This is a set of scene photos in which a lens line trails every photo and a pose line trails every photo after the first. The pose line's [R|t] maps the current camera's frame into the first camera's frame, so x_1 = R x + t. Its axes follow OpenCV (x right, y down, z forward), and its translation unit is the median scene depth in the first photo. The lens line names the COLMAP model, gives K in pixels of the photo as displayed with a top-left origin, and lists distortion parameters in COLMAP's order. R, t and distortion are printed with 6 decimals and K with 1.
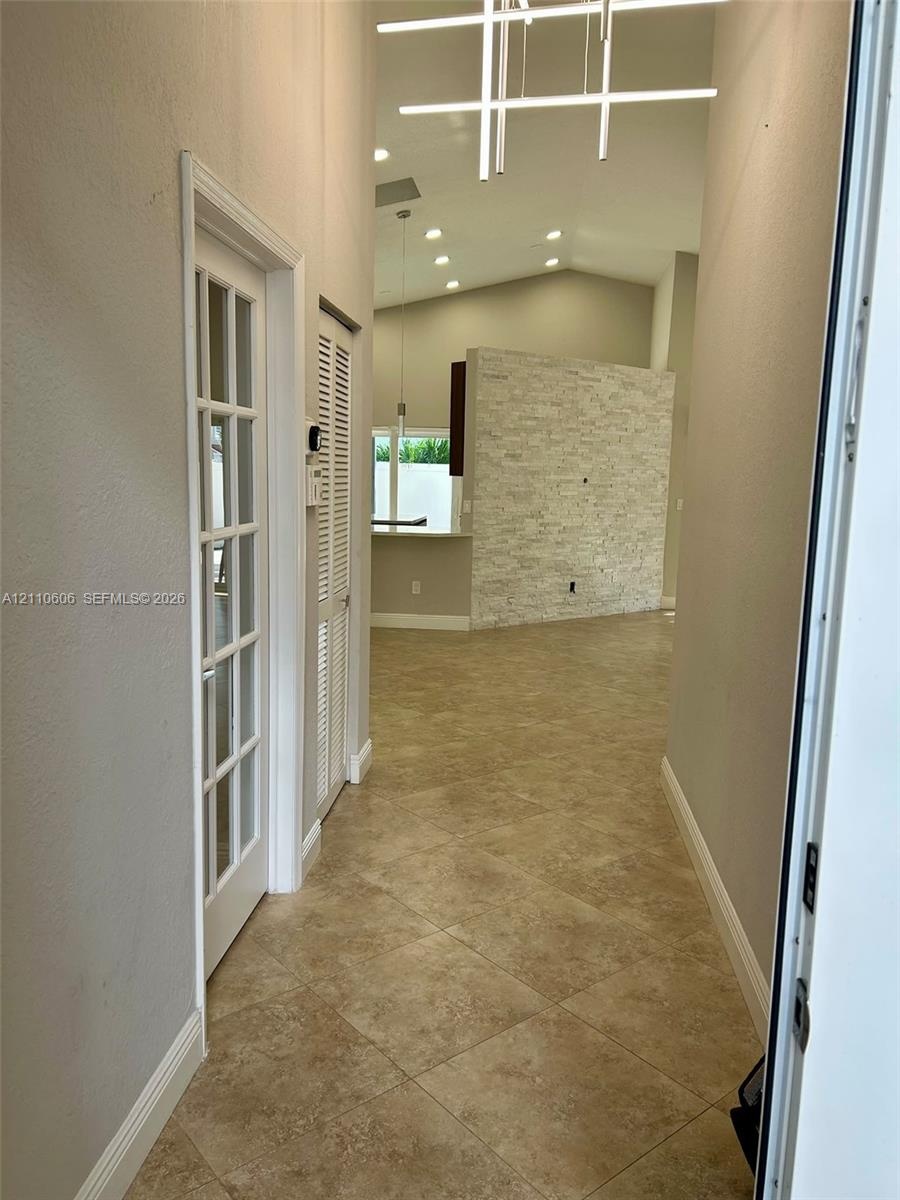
lens RADIAL K [[902.7, 0, 425.6], [0, 902.7, 620.4], [0, 0, 1]] dist [0.064474, -0.071831]
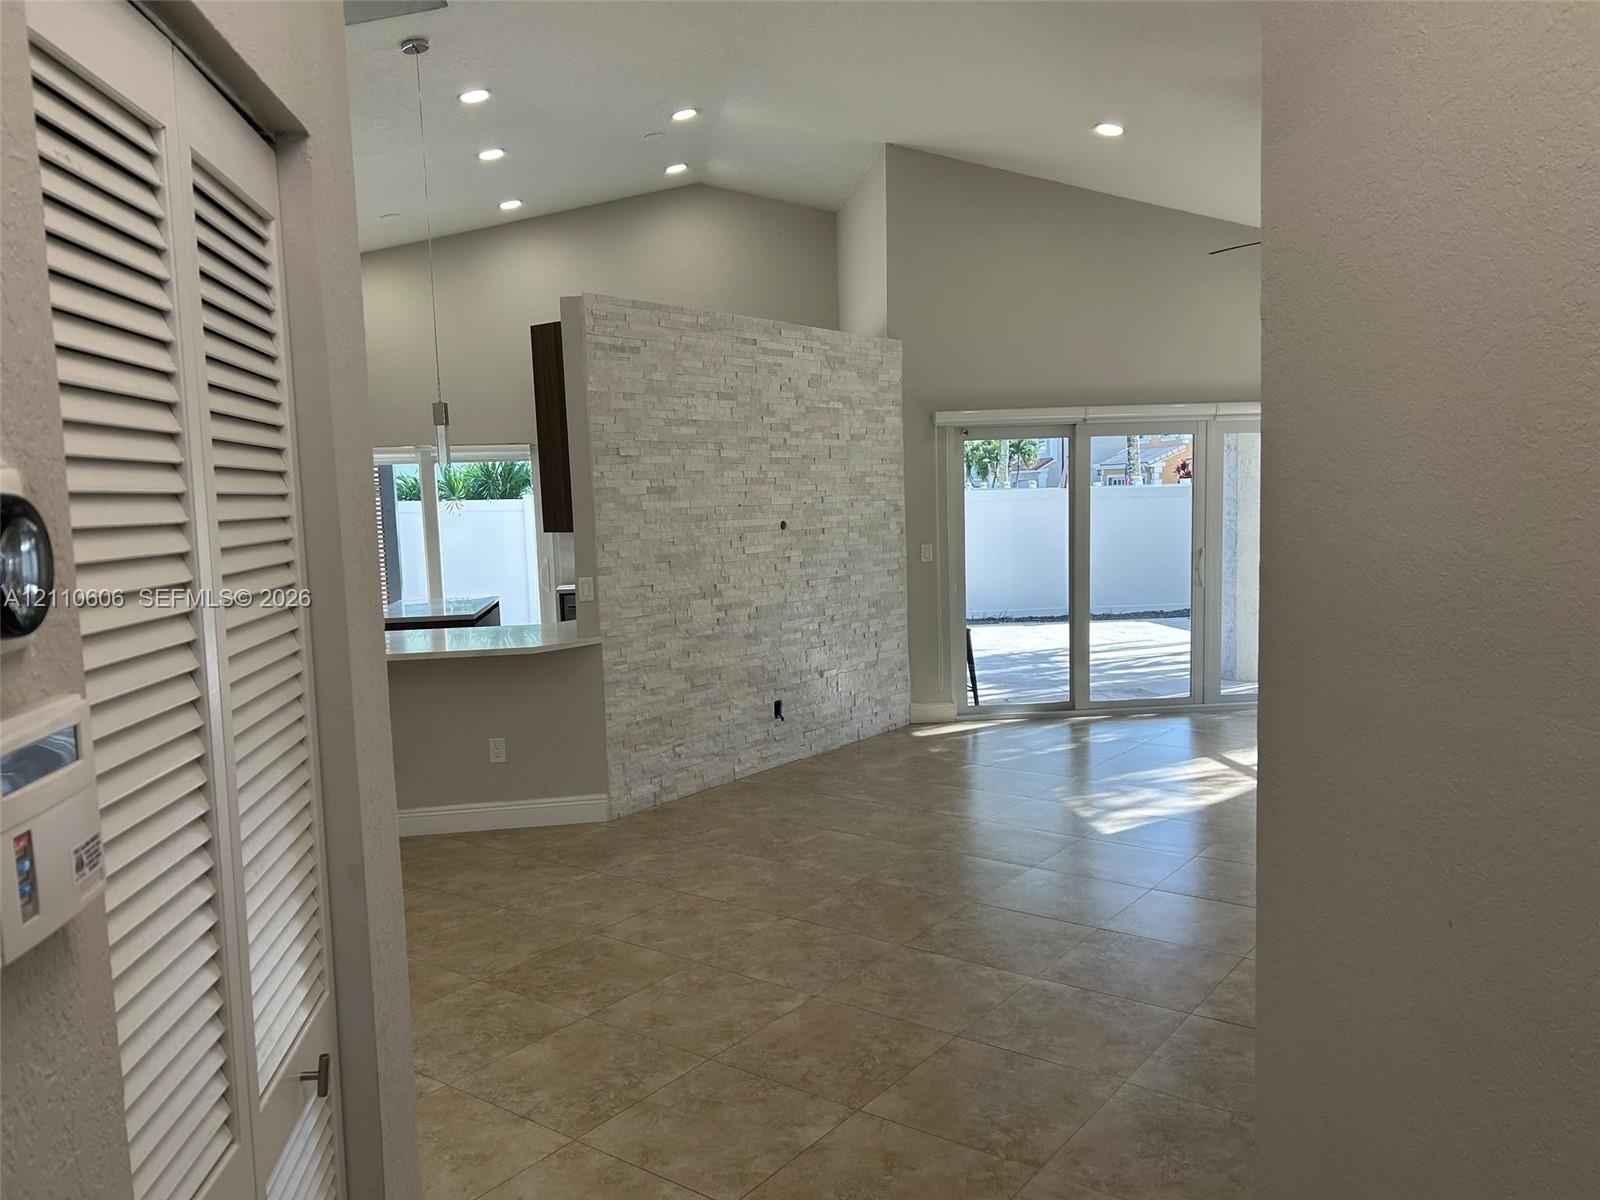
lens RADIAL K [[1203.6, 0, 817.9], [0, 1203.6, 614.8], [0, 0, 1]] dist [0.064474, -0.071831]
pose [[0.960326, -0.079186, 0.267400, -0.013247], [0.095349, 0.994286, -0.047990, -0.059956], [-0.262072, 0.071582, 0.962390, 0.264291]]
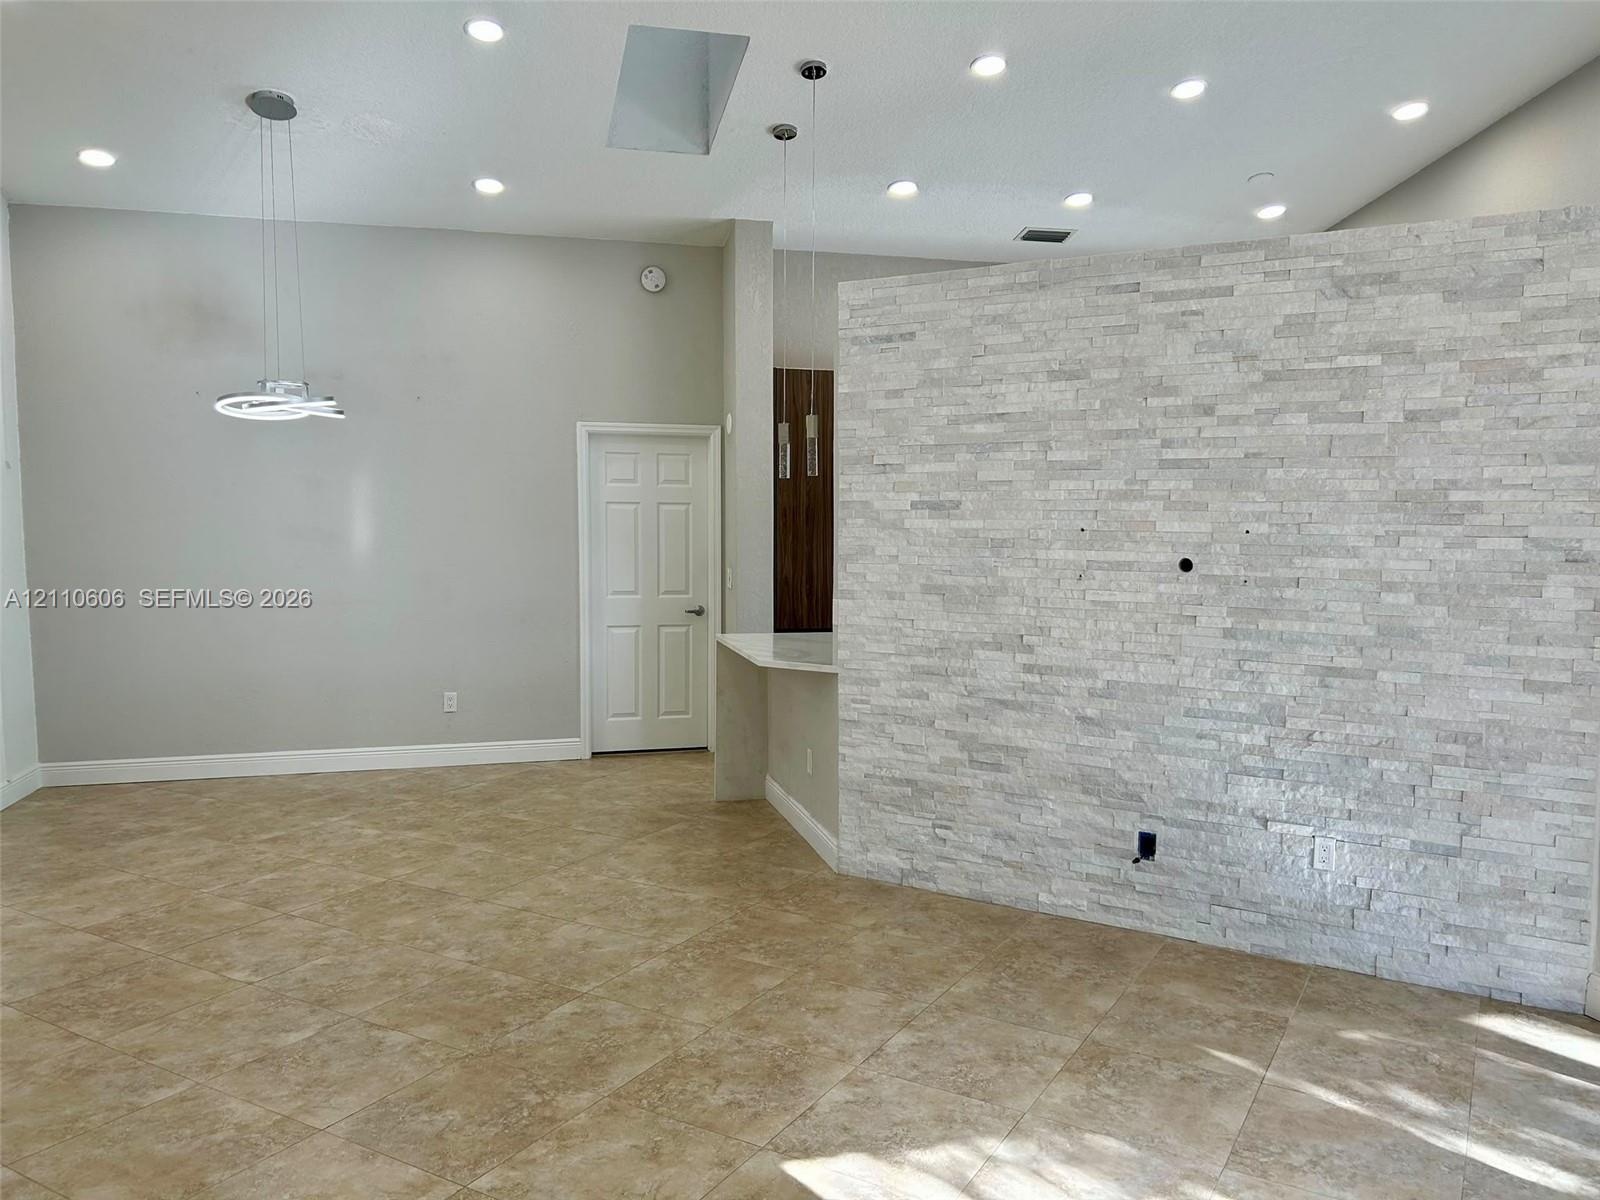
lens RADIAL K [[1203.6, 0, 789.1], [0, 1203.6, 592.9], [0, 0, 1]] dist [0.064474, -0.071831]
pose [[0.359526, 0.047040, -0.931949, 0.593635], [-0.147647, 0.989015, -0.007038, -0.119459], [0.921380, 0.140130, 0.362522, 0.694805]]
